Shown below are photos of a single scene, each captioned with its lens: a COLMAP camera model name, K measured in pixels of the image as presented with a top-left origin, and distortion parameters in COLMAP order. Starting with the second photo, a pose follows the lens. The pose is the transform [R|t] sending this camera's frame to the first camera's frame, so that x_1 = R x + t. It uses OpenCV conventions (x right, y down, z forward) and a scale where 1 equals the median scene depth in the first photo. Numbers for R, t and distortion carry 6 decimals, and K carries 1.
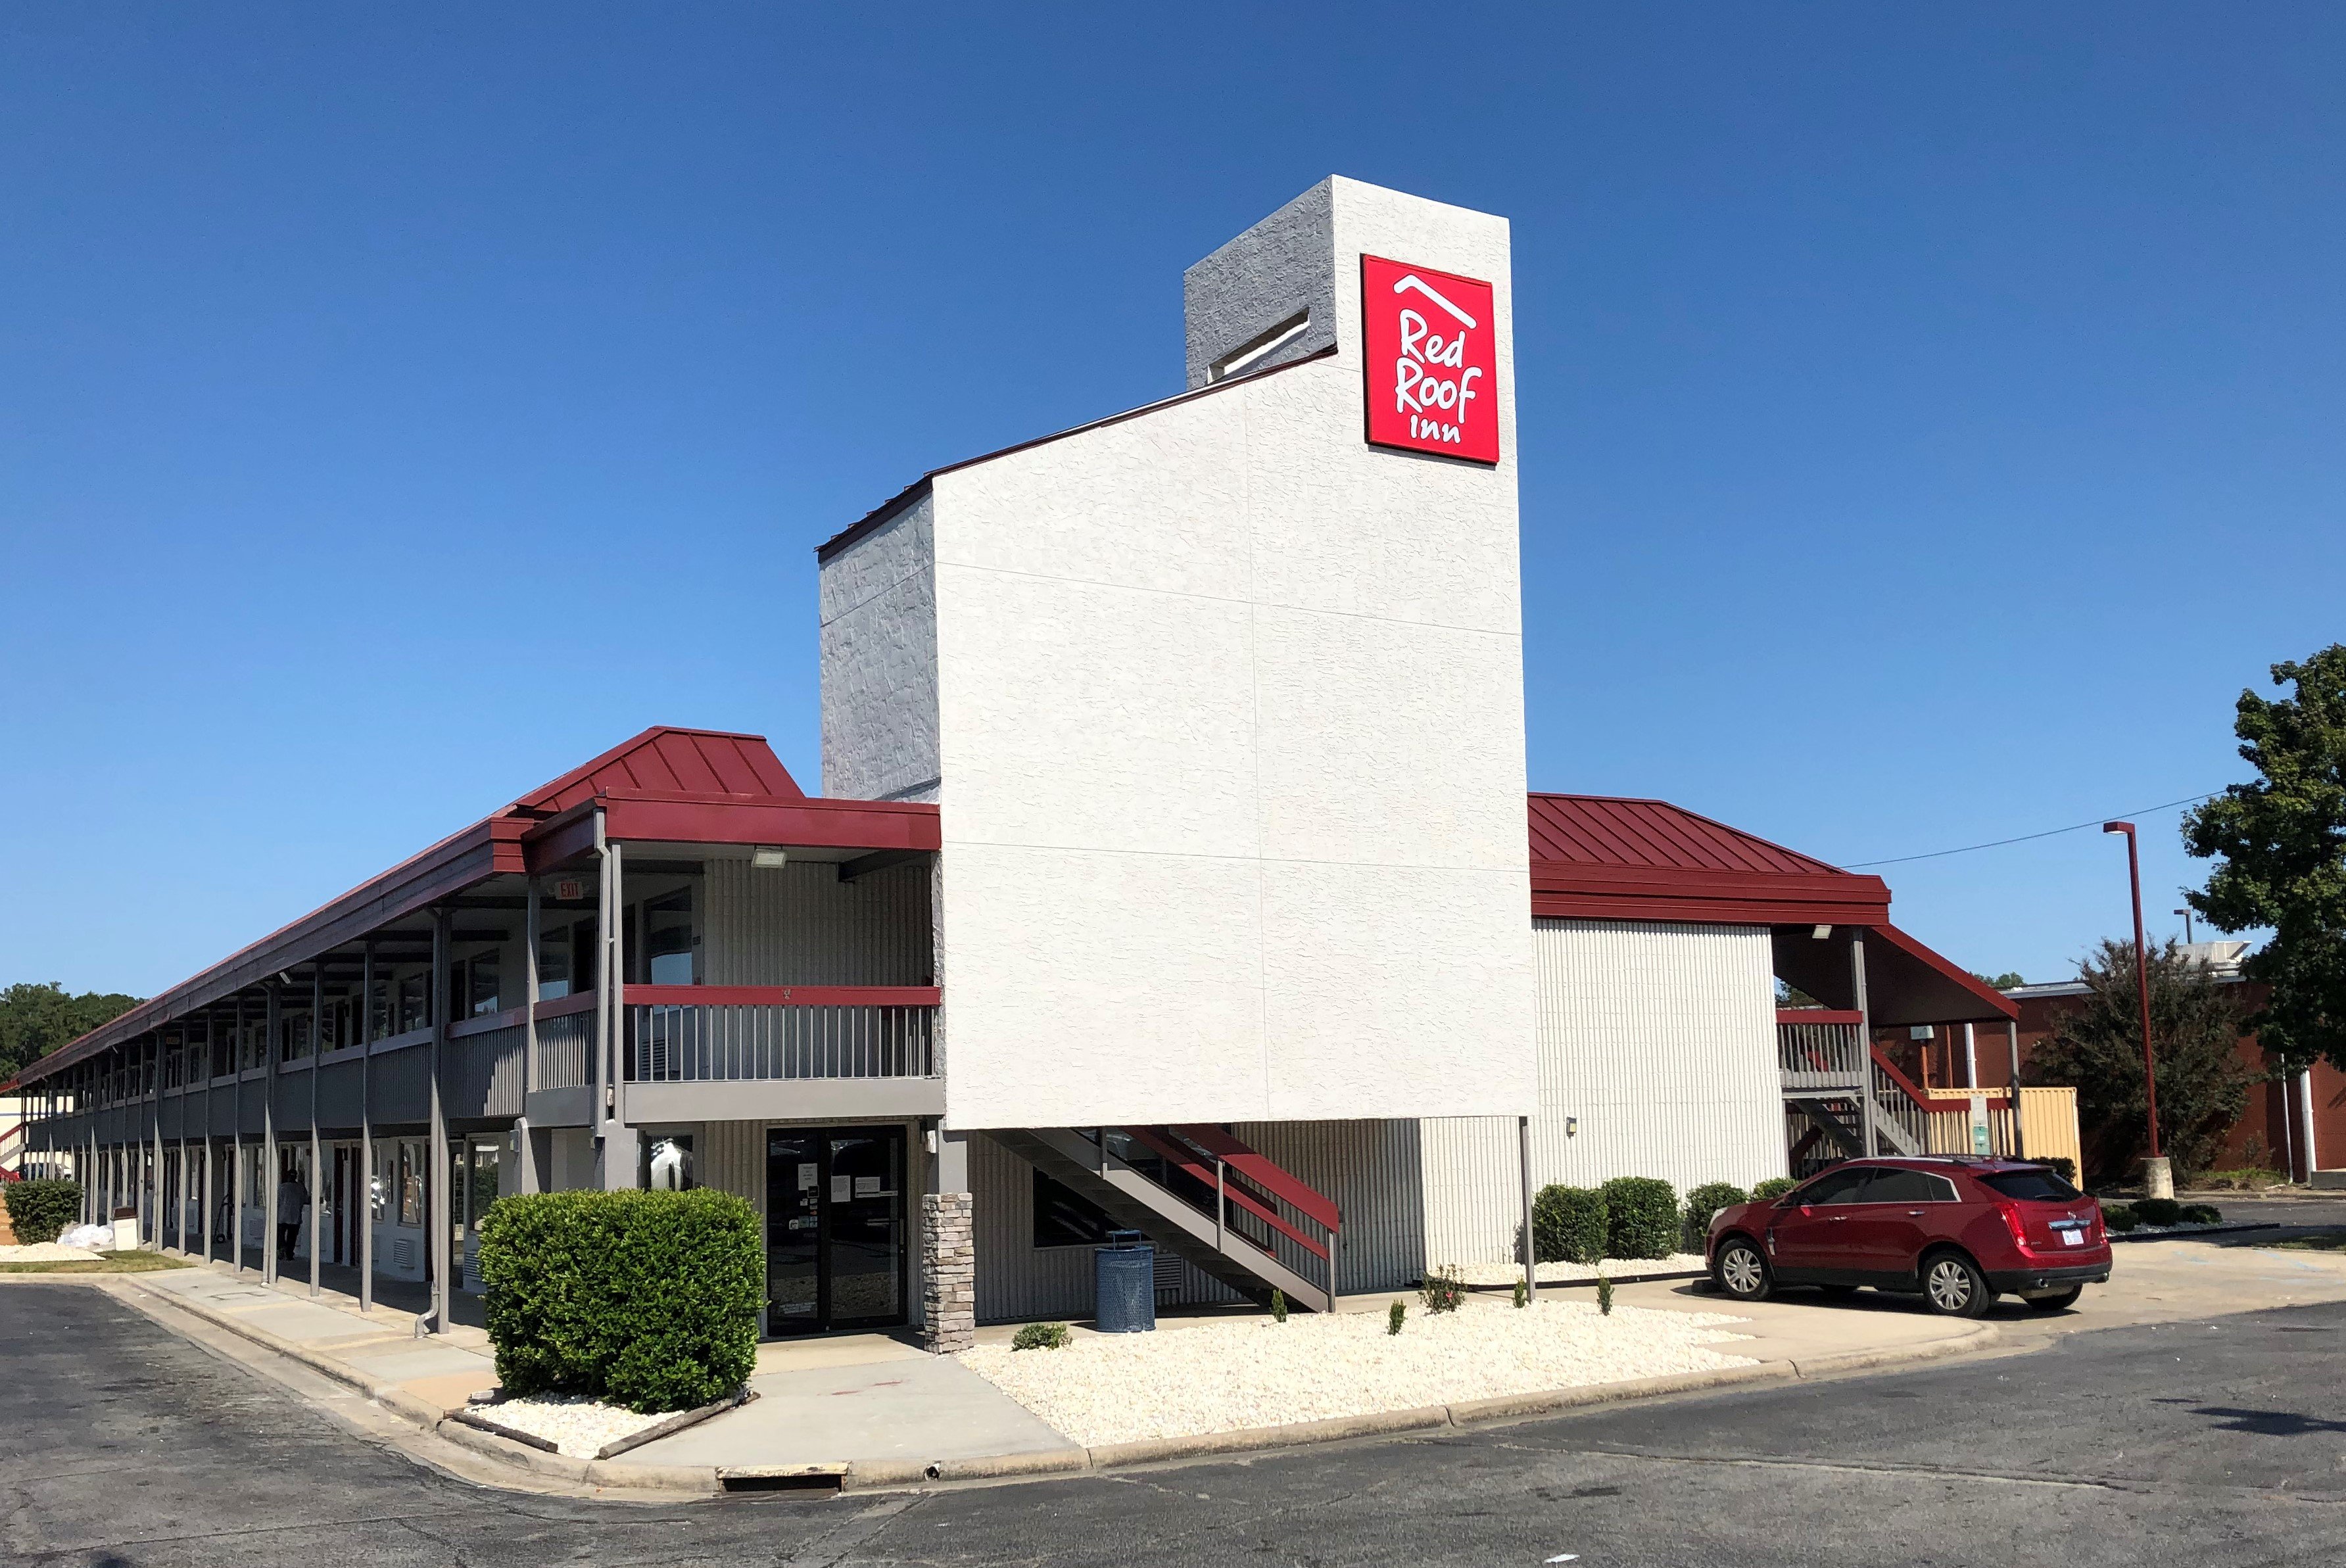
lens RADIAL K [[2138.6, 0, 1176.1], [0, 2138.6, 927.0], [0, 0, 1]] dist [0.203852, -0.676407]
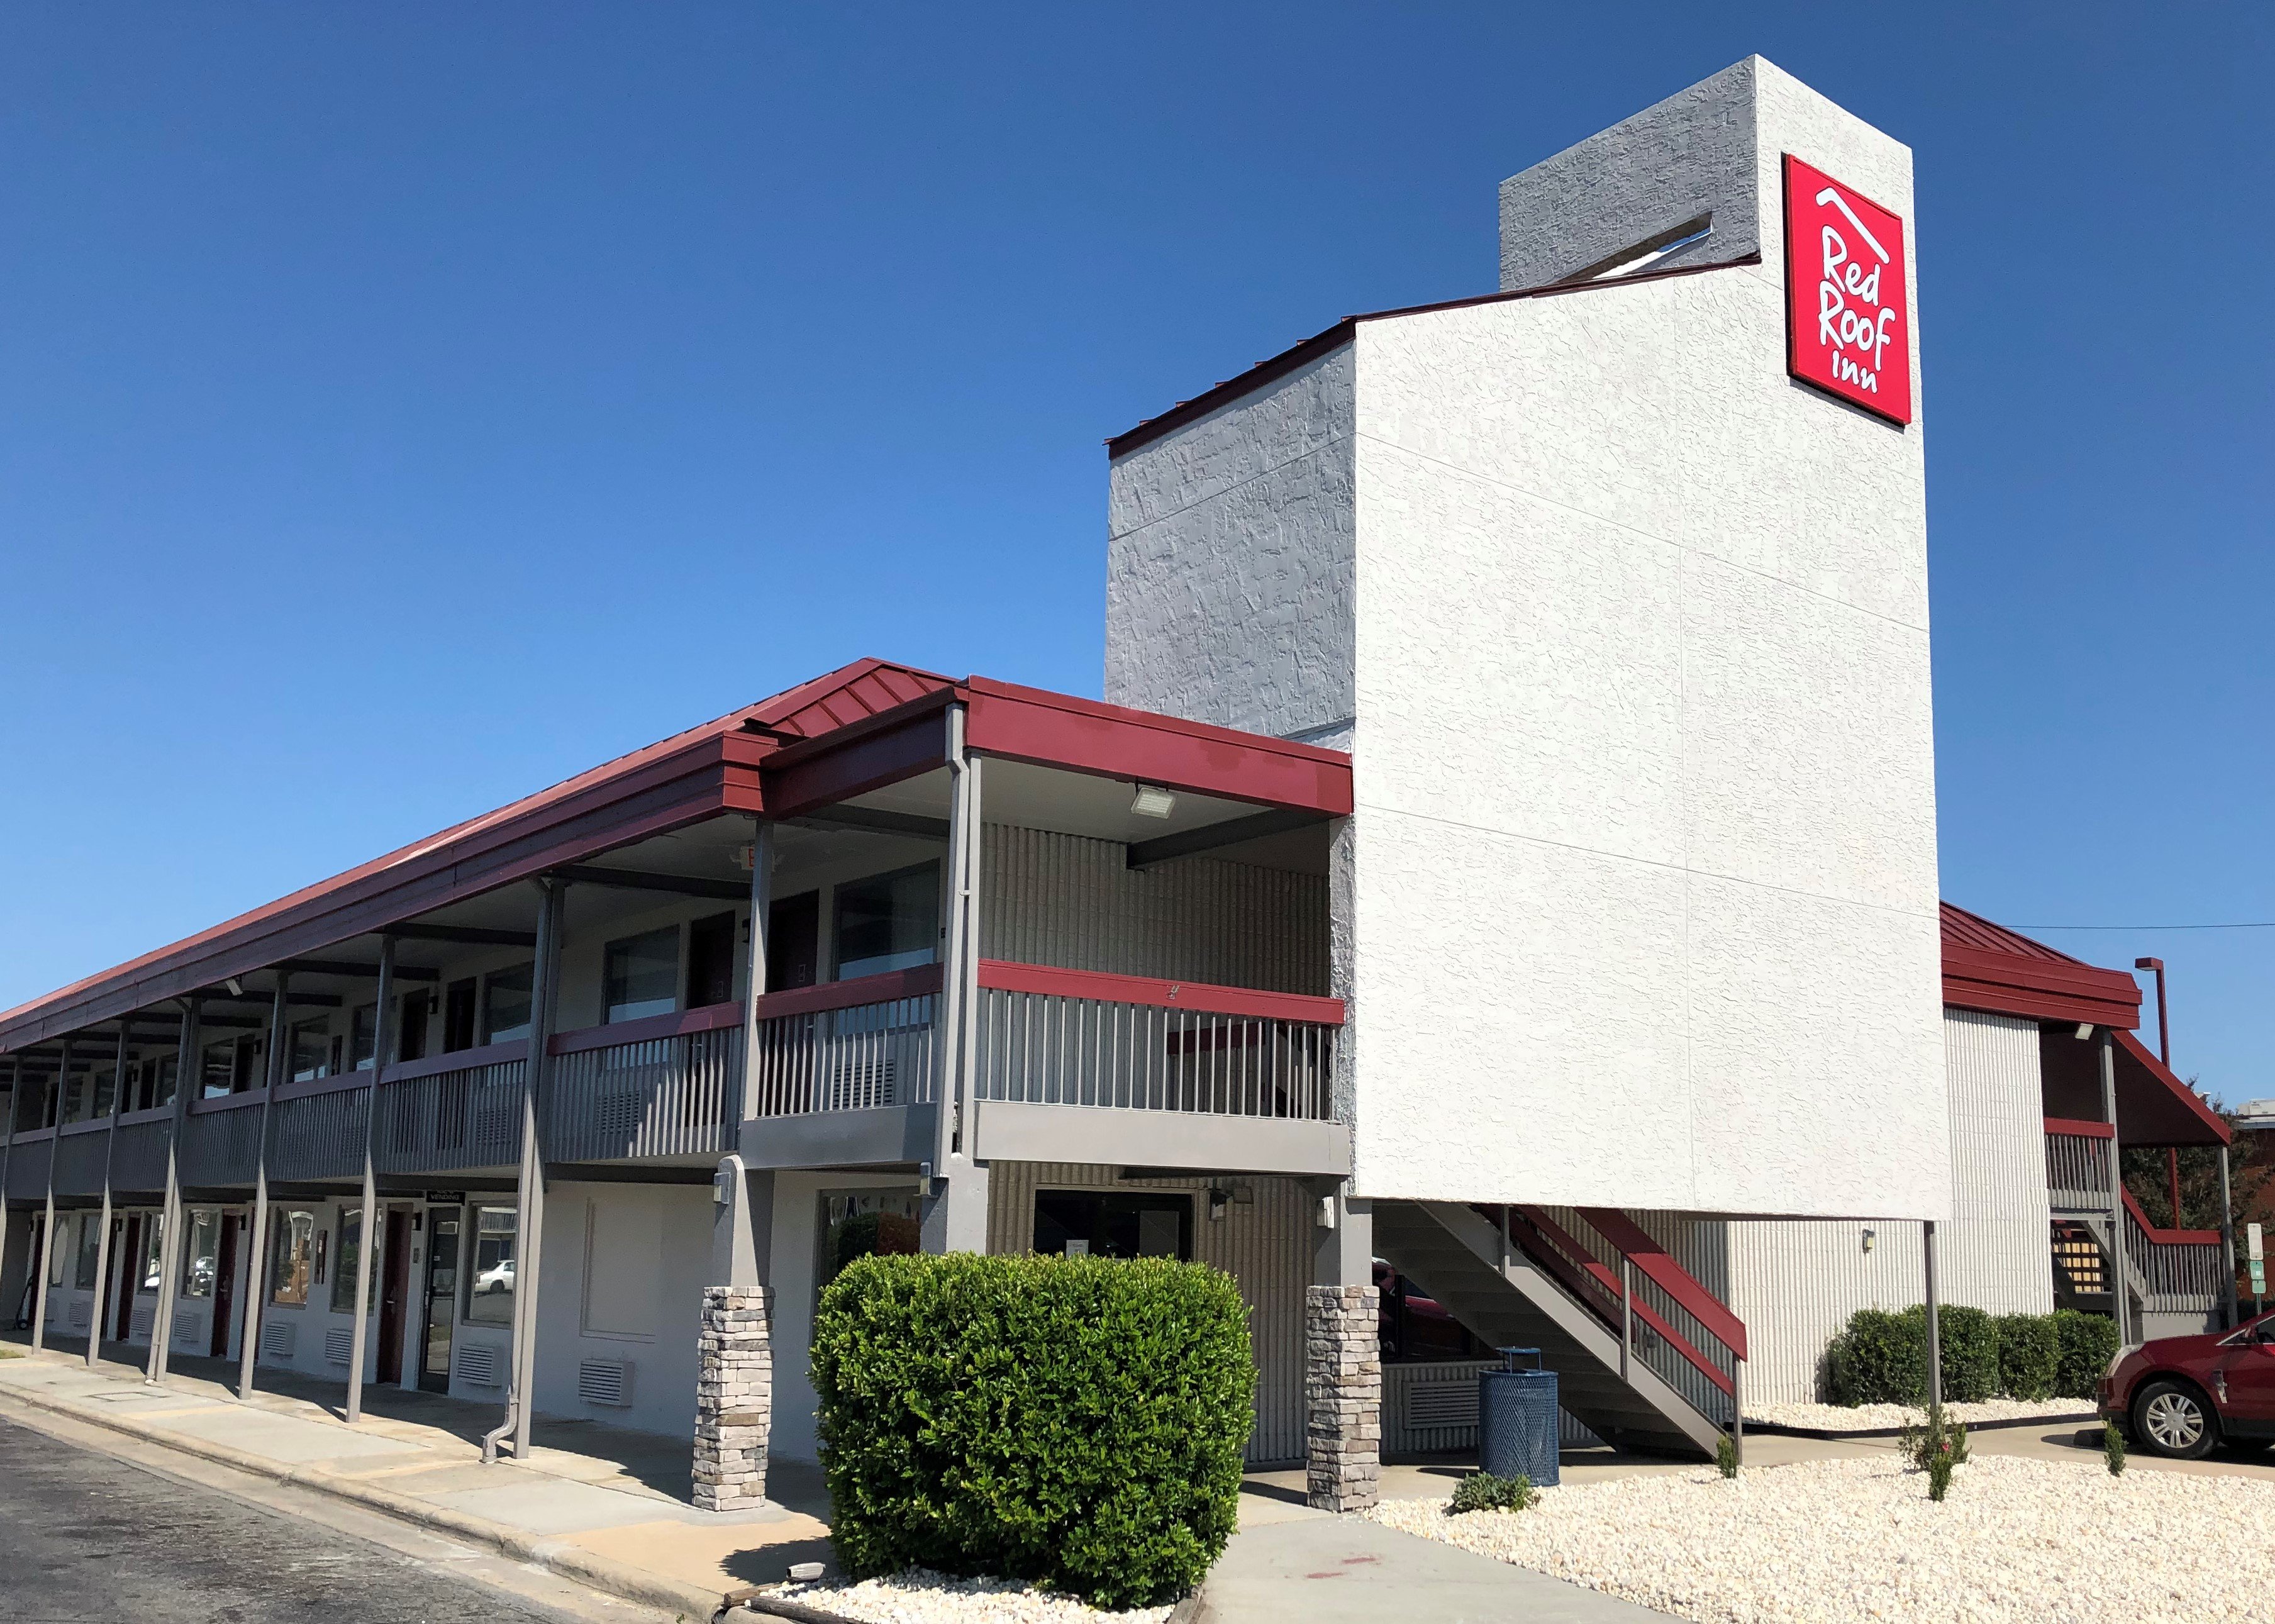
lens RADIAL K [[1972.8, 0, 1145.1], [0, 1972.8, 949.3], [0, 0, 1]] dist [0.115867, -0.228401]
pose [[0.988539, 0.060550, 0.138288, -0.247598], [-0.051999, 0.996553, -0.064635, 0.052743], [-0.141725, 0.056704, 0.988281, 0.314714]]
